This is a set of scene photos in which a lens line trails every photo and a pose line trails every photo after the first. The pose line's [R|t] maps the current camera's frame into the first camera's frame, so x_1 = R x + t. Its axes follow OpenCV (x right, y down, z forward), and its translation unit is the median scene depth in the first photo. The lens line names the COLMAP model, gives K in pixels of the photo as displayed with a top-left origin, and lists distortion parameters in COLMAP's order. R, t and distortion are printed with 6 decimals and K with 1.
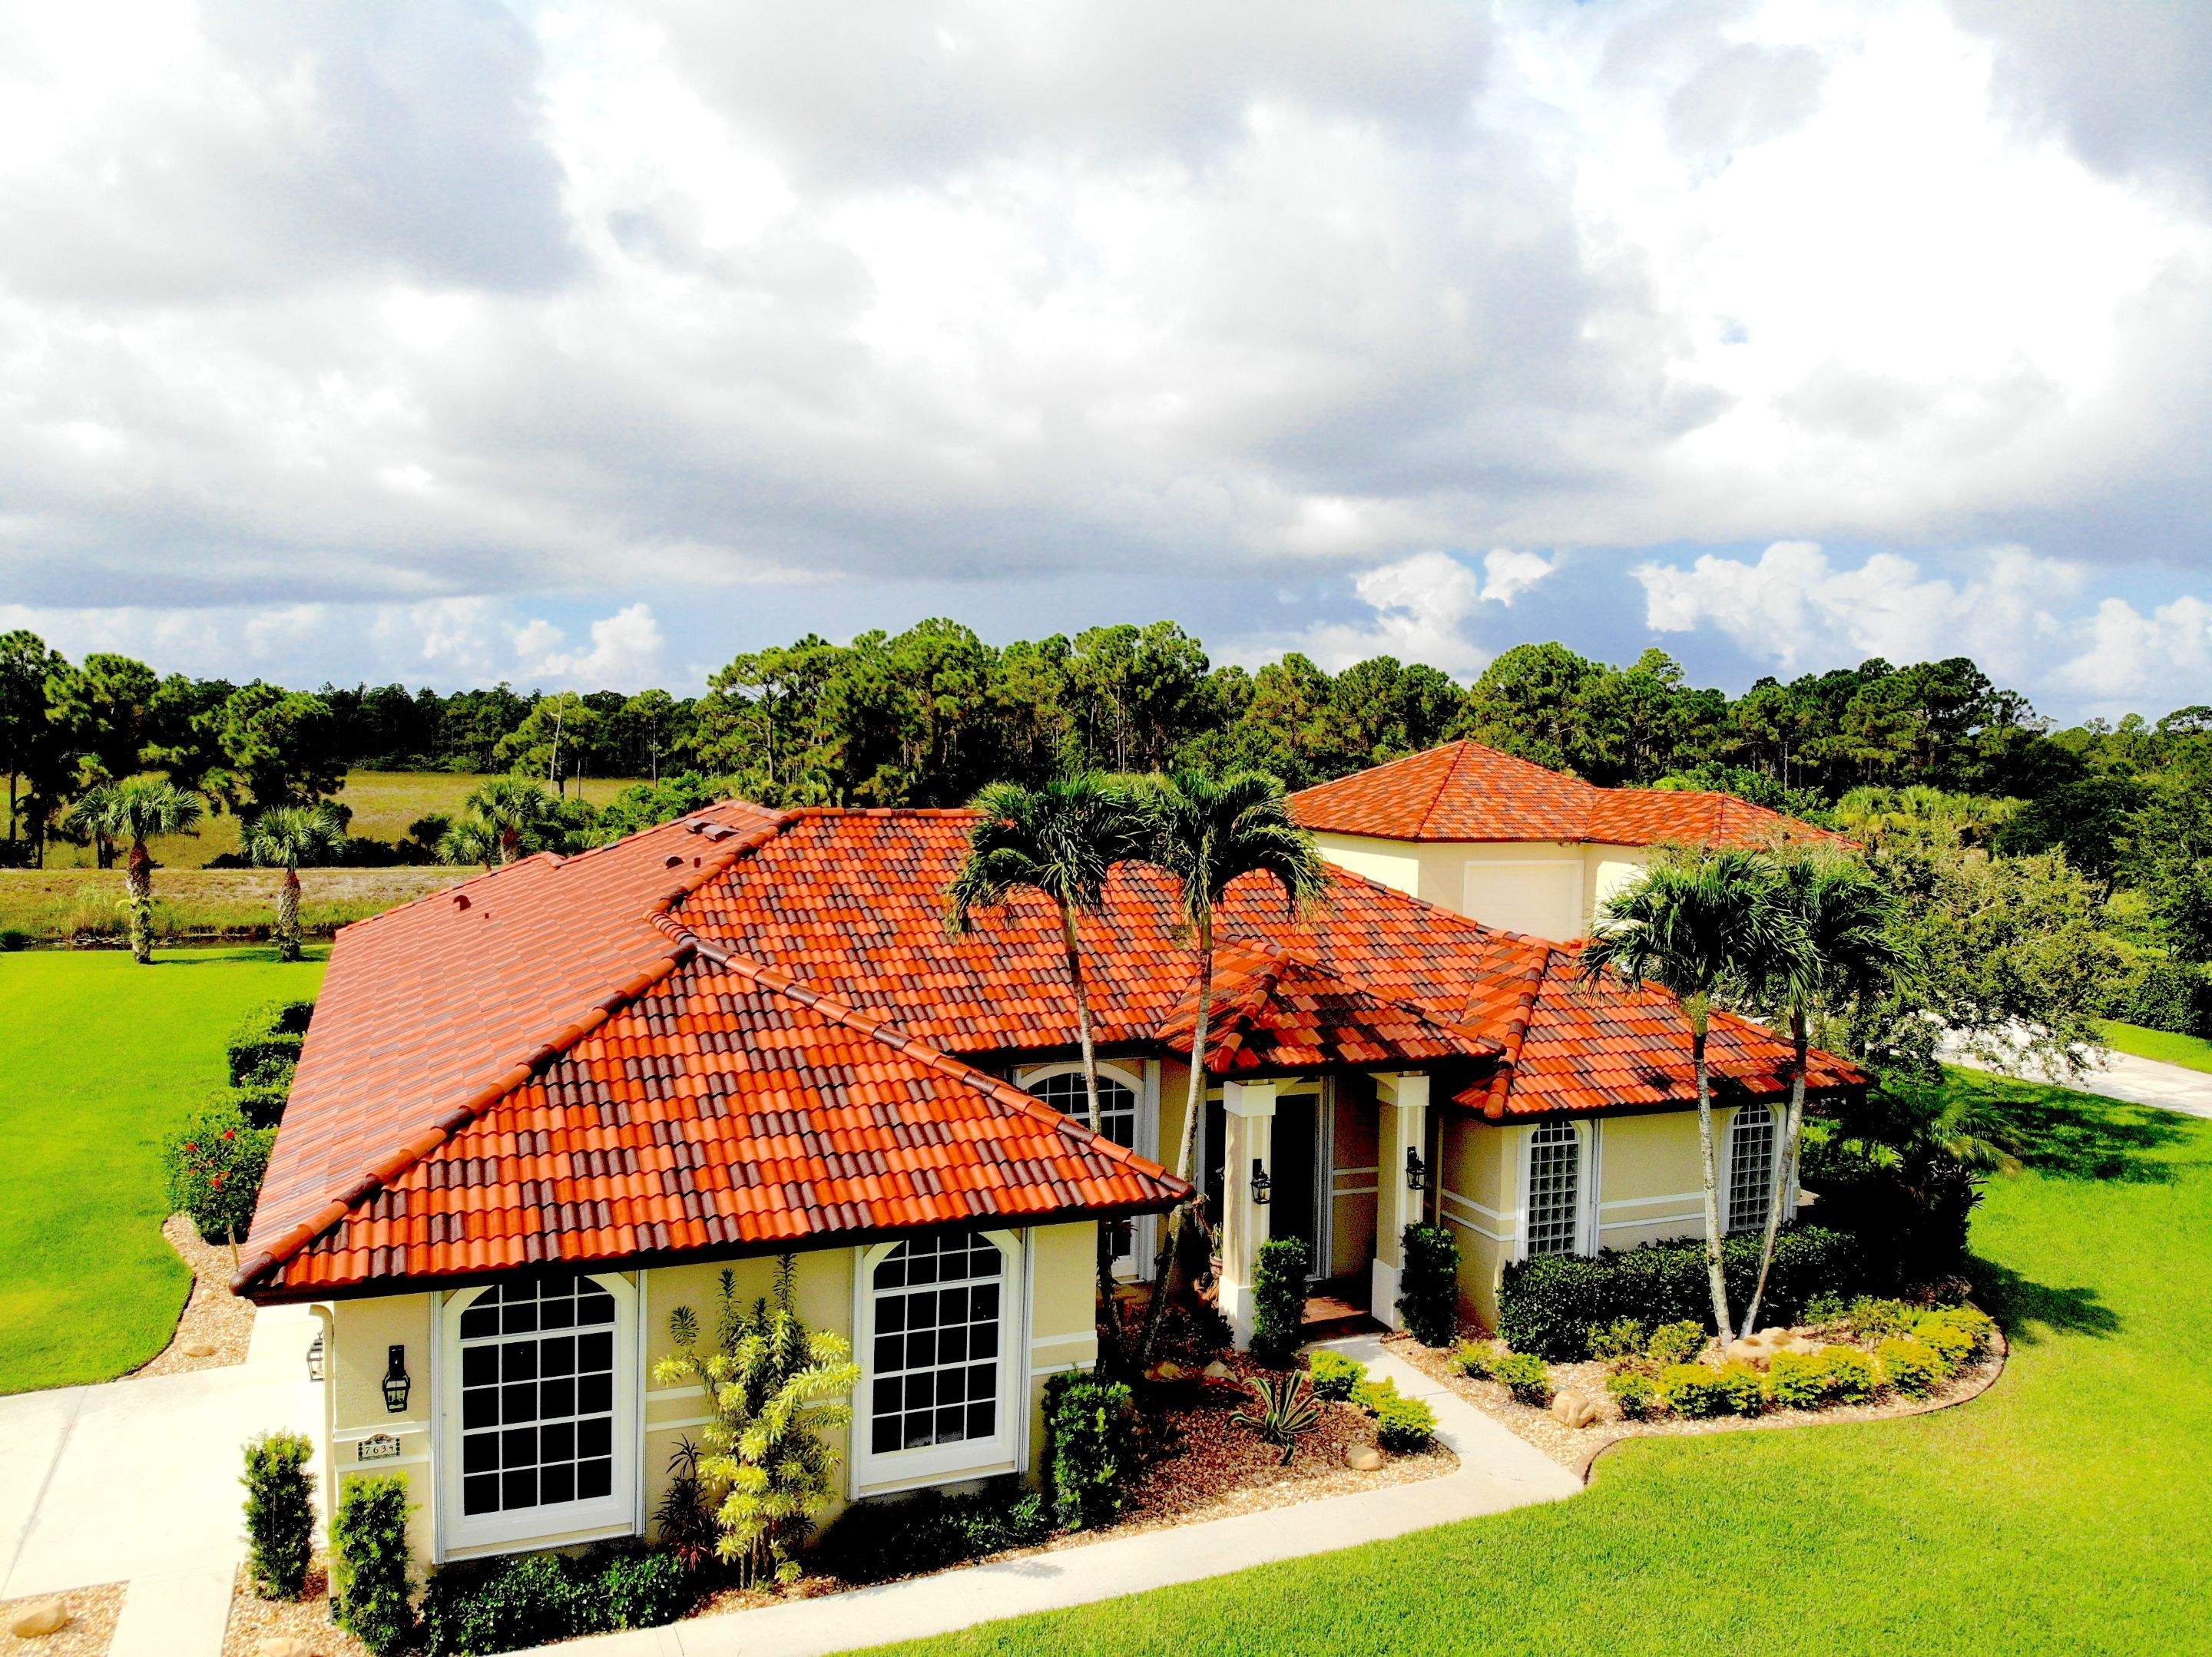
lens RADIAL K [[1587.6, 0, 1106.0], [0, 1587.6, 828.5], [0, 0, 1]] dist [0.235667, -0.533432]
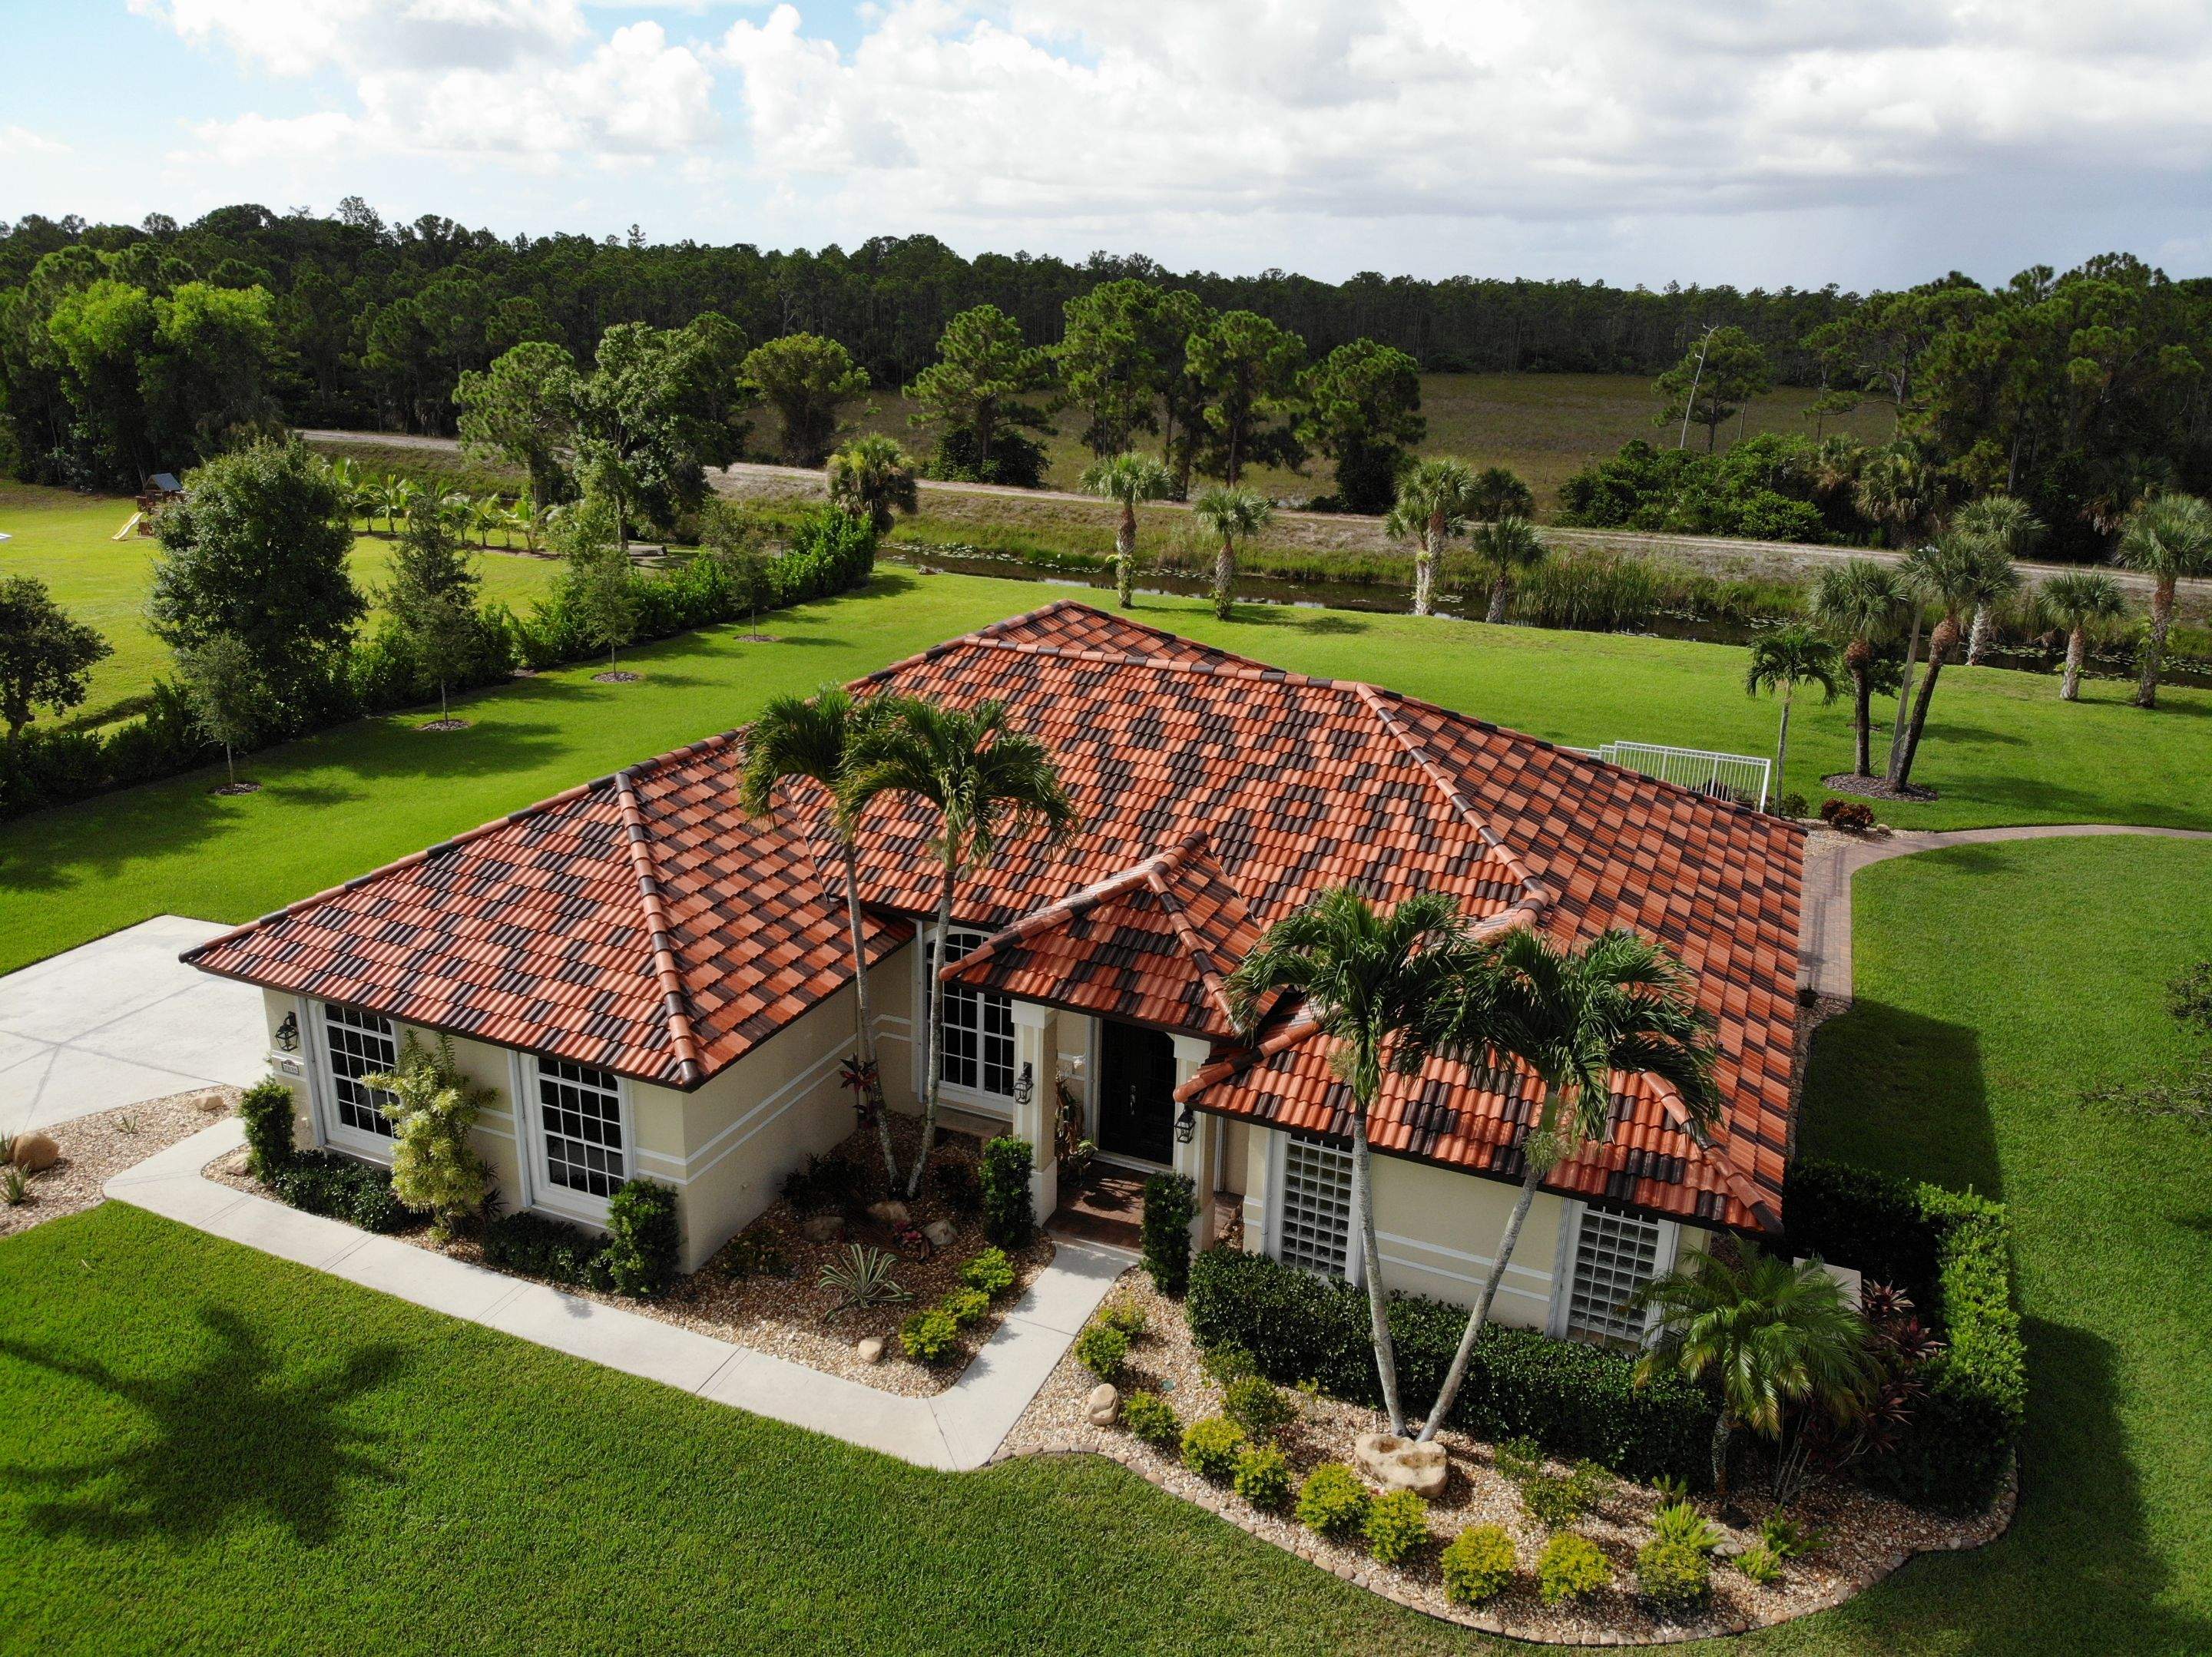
lens RADIAL K [[1587.6, 0, 1106.0], [0, 1587.6, 828.5], [0, 0, 1]] dist [0.235667, -0.533432]
pose [[0.678787, 0.222320, -0.699873, 1.038862], [-0.042376, 0.963341, 0.264912, -0.276155], [0.733111, -0.150161, 0.663325, 0.470924]]
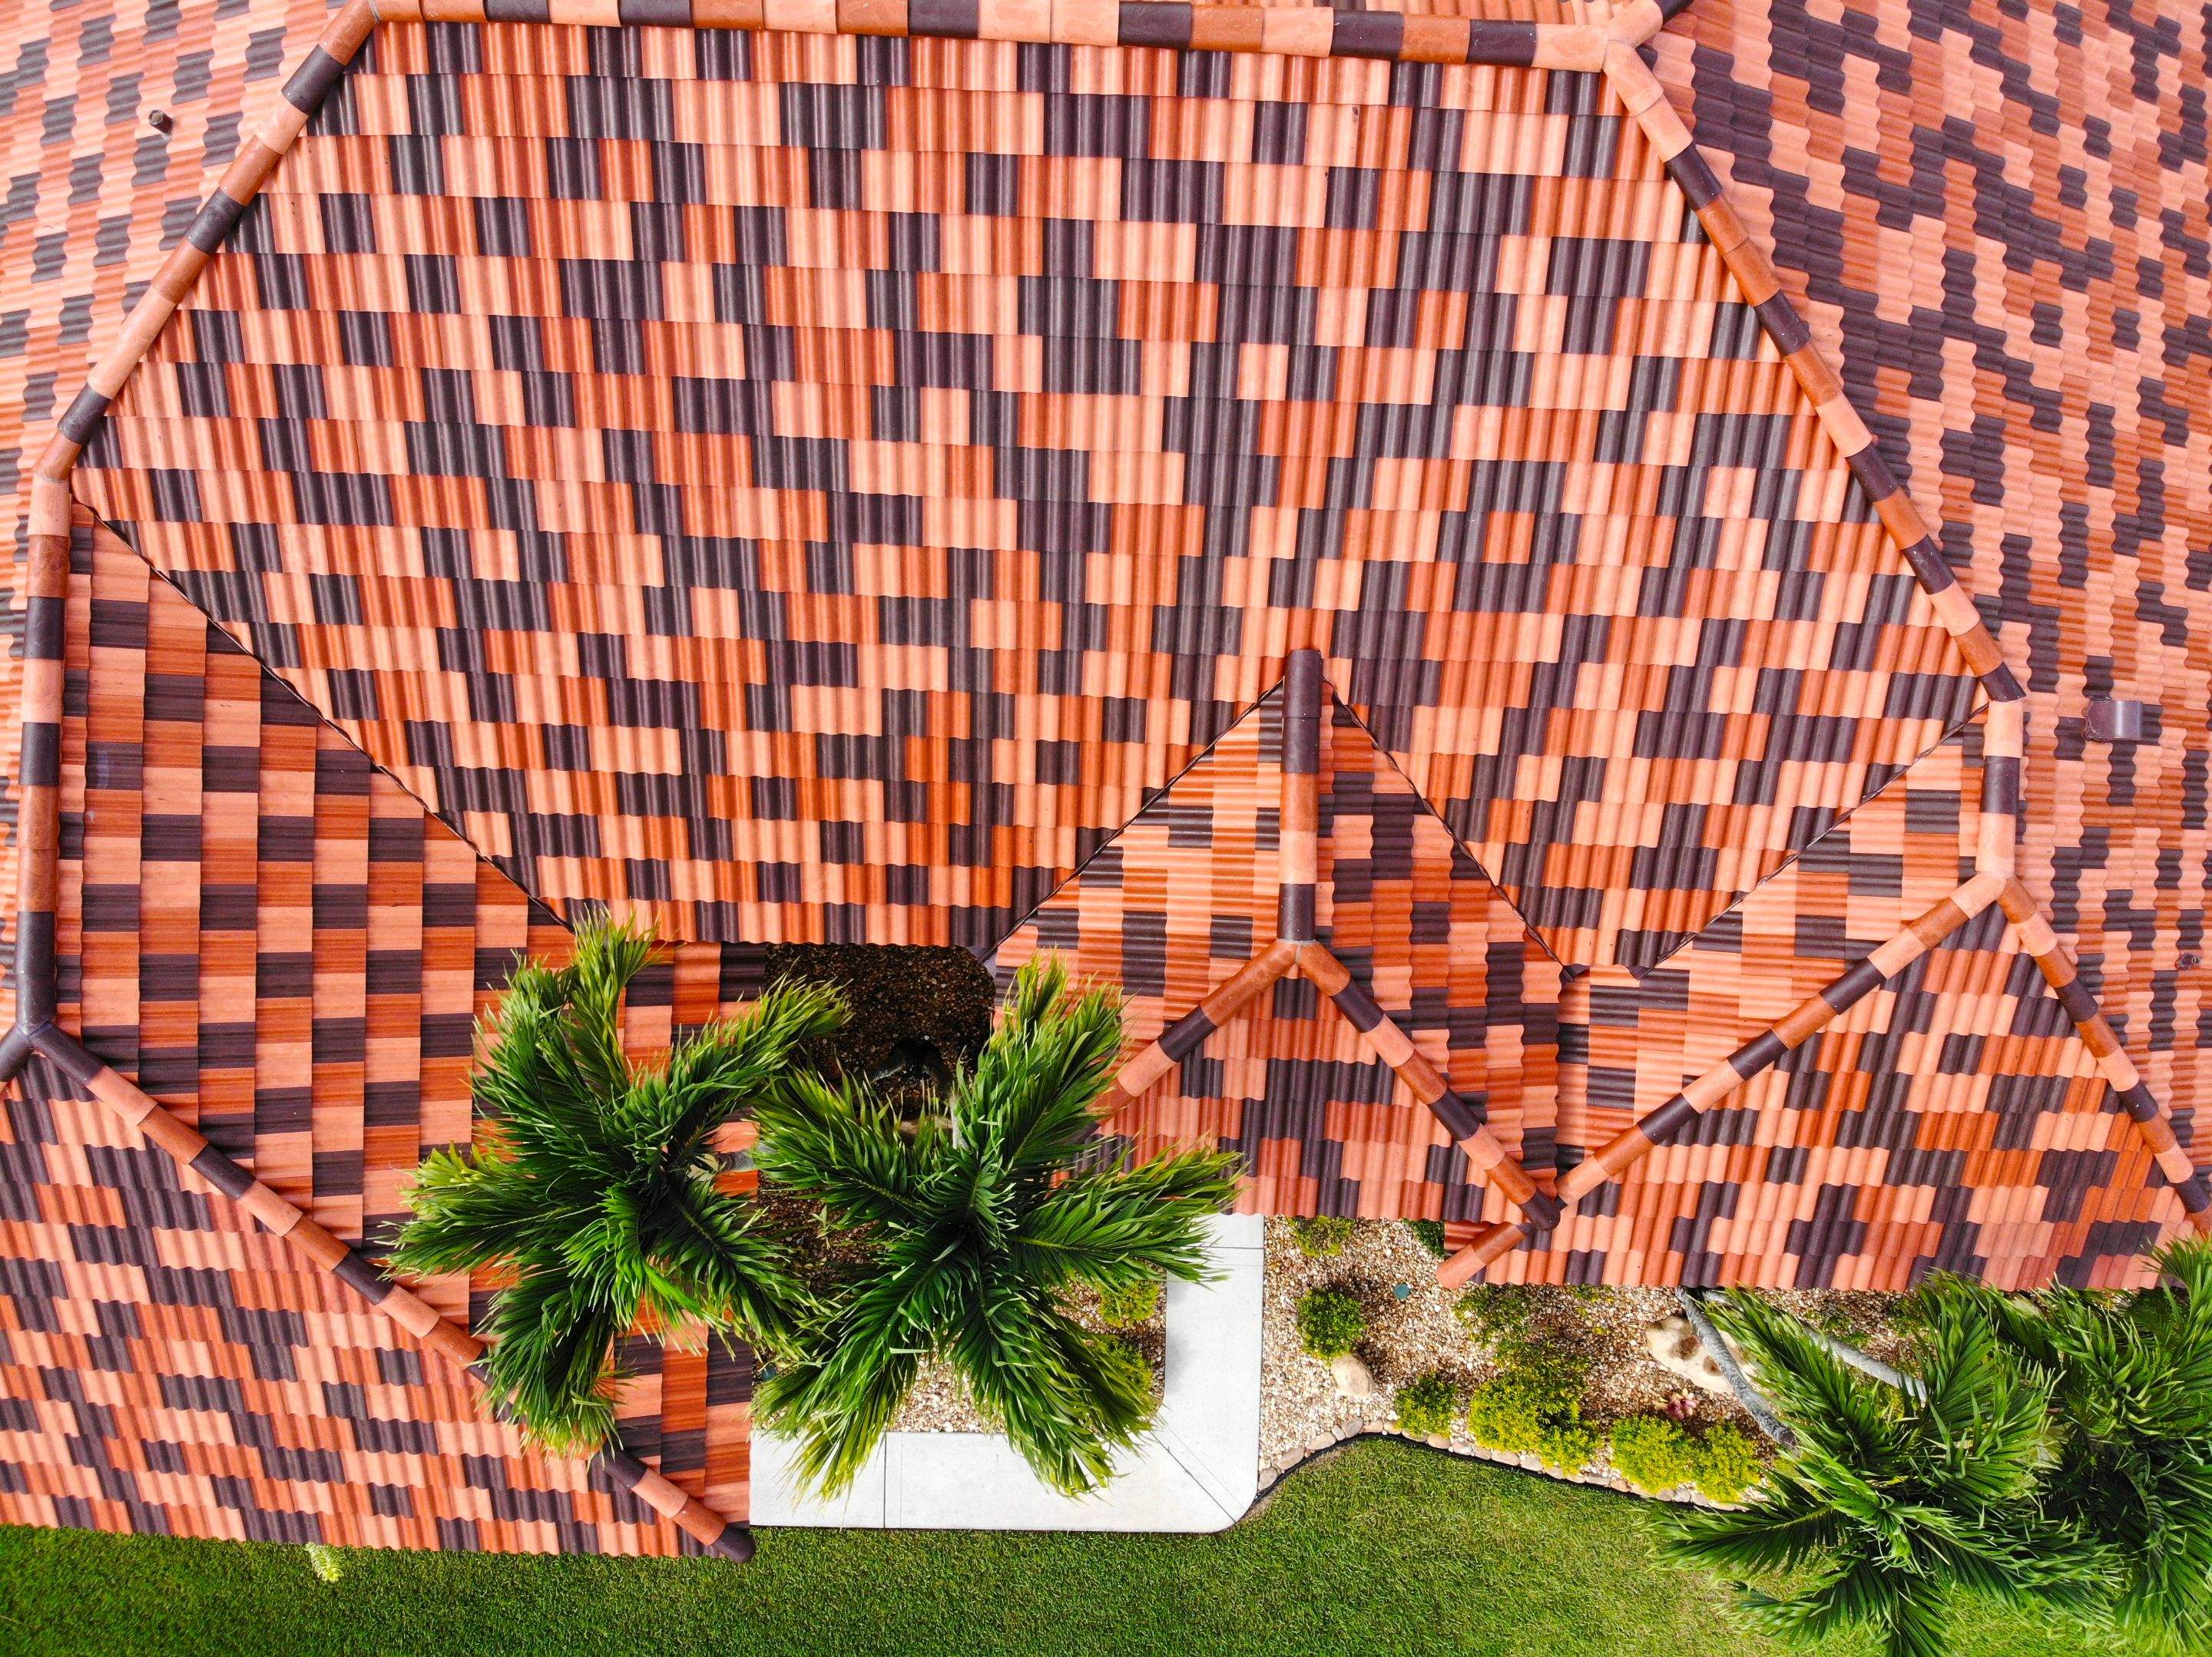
lens RADIAL K [[1614.8, 0, 1106.0], [0, 1614.8, 828.5], [0, 0, 1]] dist [0.117562, -0.259160]
pose [[0.900723, 0.434331, 0.007351, 0.052149], [-0.029722, 0.044737, 0.998557, -0.560843], [0.433375, -0.899642, 0.053205, 1.340238]]
